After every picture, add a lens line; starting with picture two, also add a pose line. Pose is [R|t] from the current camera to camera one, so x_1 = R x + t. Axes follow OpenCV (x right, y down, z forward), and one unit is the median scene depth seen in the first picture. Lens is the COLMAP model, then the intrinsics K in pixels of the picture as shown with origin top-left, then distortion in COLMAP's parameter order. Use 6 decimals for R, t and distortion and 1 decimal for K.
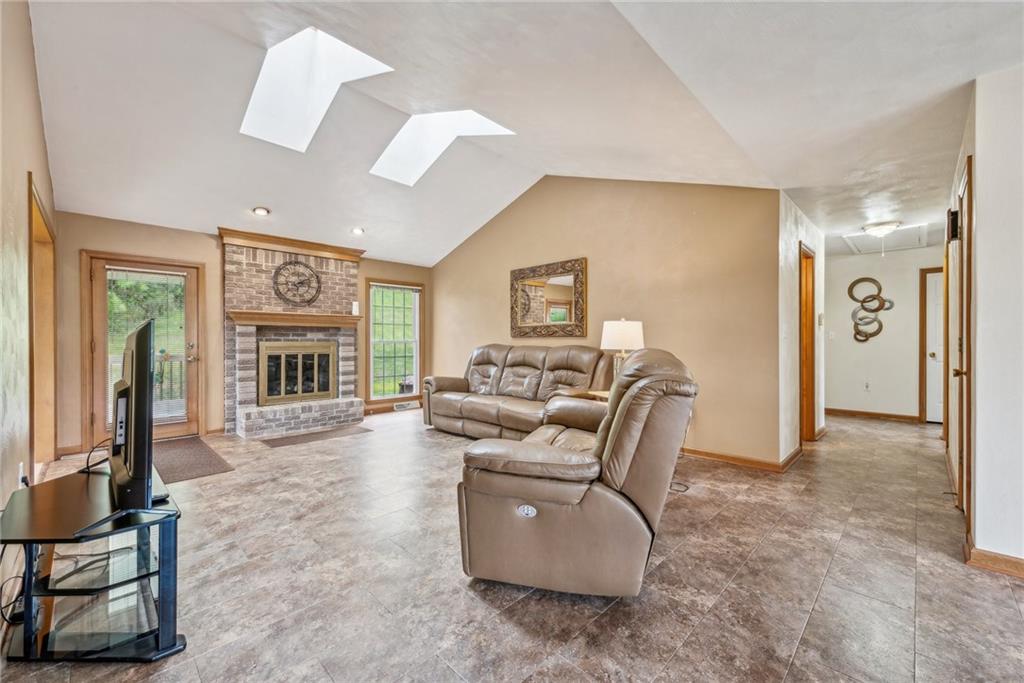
lens RADIAL K [[412.9, 0, 514.4], [0, 412.9, 341.6], [0, 0, 1]] dist [0.000211, 0.000000]
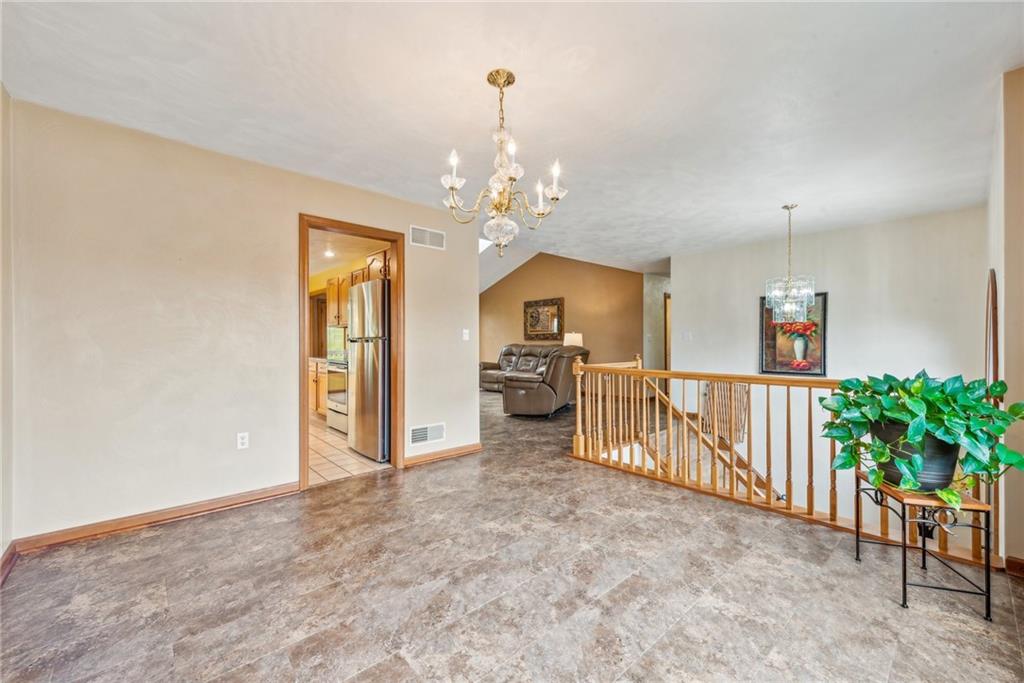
lens RADIAL K [[412.9, 0, 510.1], [0, 412.9, 343.6], [0, 0, 1]] dist [0.000211, 0.000000]
pose [[0.997771, -0.003034, -0.066657, 0.052490], [0.003190, 0.999992, 0.002240, -0.000234], [0.066650, -0.002448, 0.997773, -0.810648]]
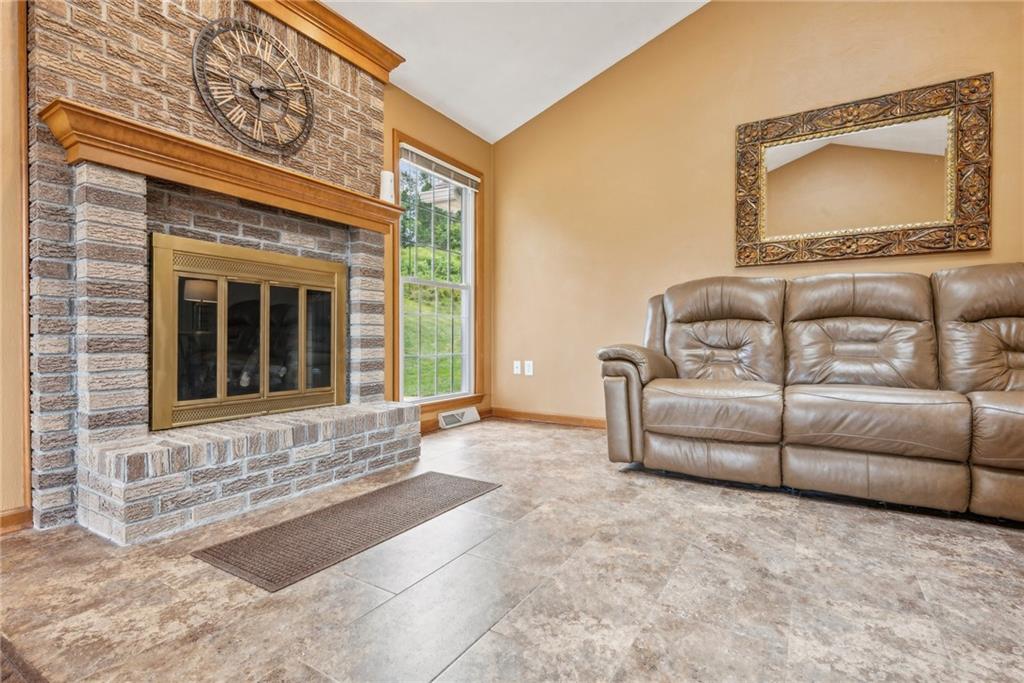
lens RADIAL K [[492.0, 0, 510.7], [0, 492.0, 343.3], [0, 0, 1]] dist [0.005441, 0.000040]
pose [[0.976519, 0.003281, 0.215406, -0.416311], [-0.005180, 0.999953, 0.008251, 0.080723], [-0.215369, -0.009173, 0.976490, 0.545207]]
